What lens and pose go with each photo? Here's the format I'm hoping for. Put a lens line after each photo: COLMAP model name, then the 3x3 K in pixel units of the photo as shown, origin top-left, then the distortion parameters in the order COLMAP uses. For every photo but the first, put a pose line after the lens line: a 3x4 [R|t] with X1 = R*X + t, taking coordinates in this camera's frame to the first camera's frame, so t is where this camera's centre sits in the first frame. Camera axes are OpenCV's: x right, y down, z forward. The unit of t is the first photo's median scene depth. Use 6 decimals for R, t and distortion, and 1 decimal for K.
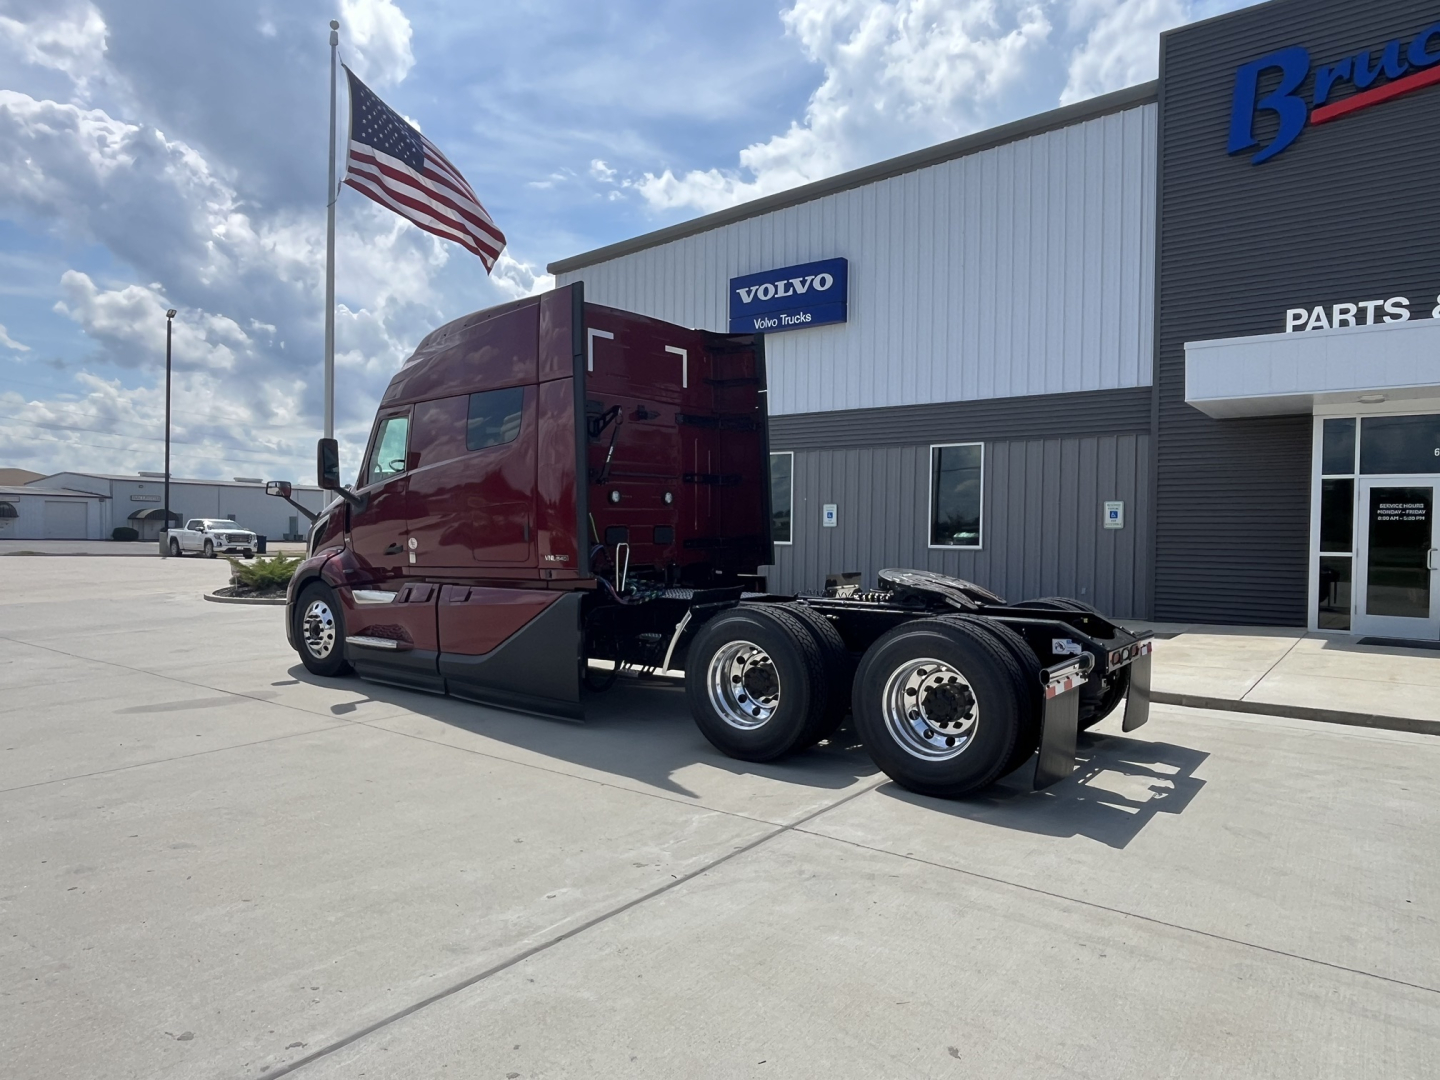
lens RADIAL K [[921.5, 0, 707.2], [0, 921.5, 535.0], [0, 0, 1]] dist [-0.001218, -0.002153]
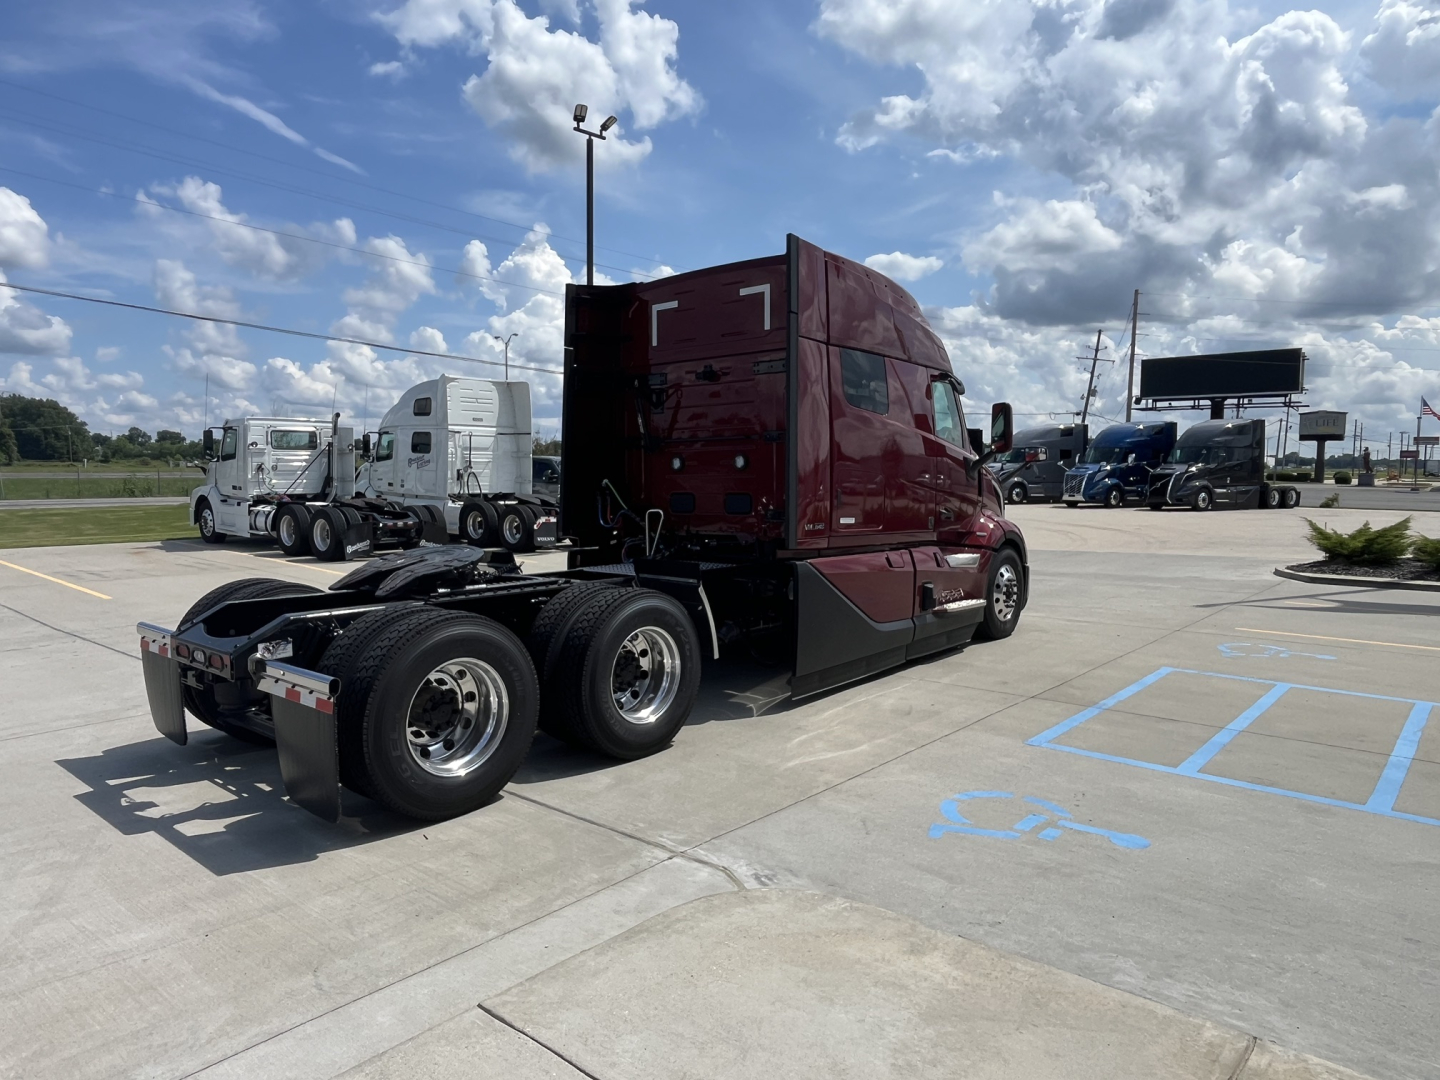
lens RADIAL K [[921.5, 0, 707.2], [0, 921.5, 535.0], [0, 0, 1]] dist [-0.001218, -0.002153]
pose [[-0.057292, 0.059081, -0.996608, 1.498722], [-0.009838, 0.998166, 0.059739, -0.041221], [0.998309, 0.013227, -0.056606, 1.803080]]
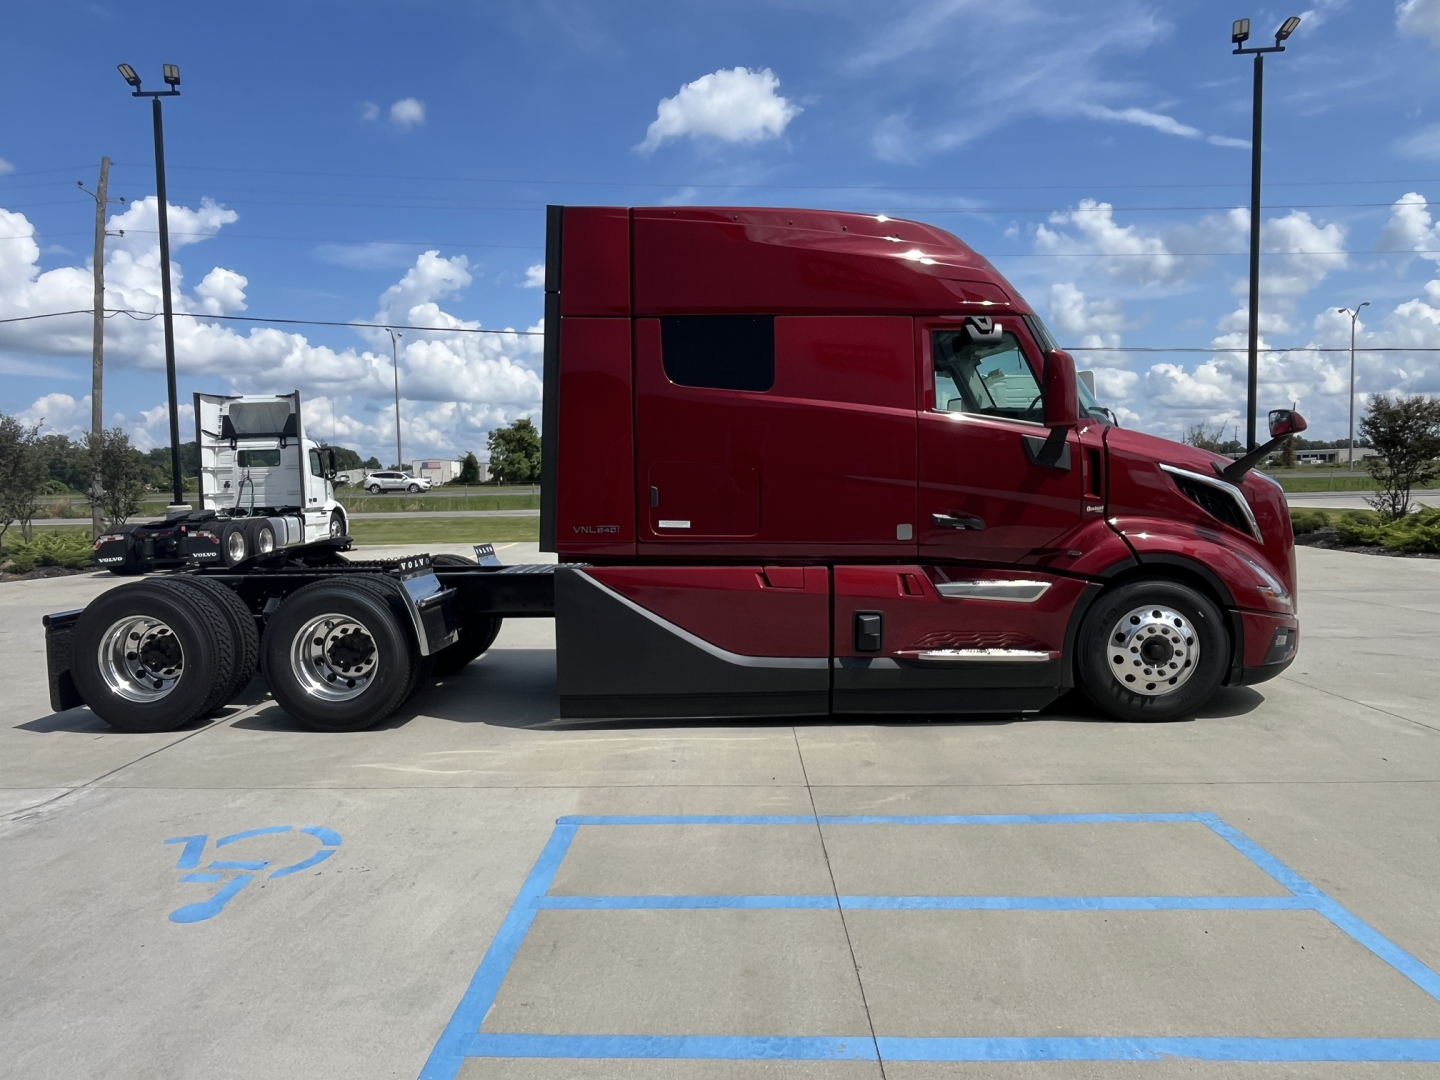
lens RADIAL K [[921.0, 0, 714.4], [0, 921.0, 556.1], [0, 0, 1]] dist [0.002201, -0.000302]
pose [[-0.806438, 0.050008, -0.589201, 0.671924], [0.005207, 0.996979, 0.077491, -0.028117], [0.591296, 0.059424, -0.804262, 2.983586]]
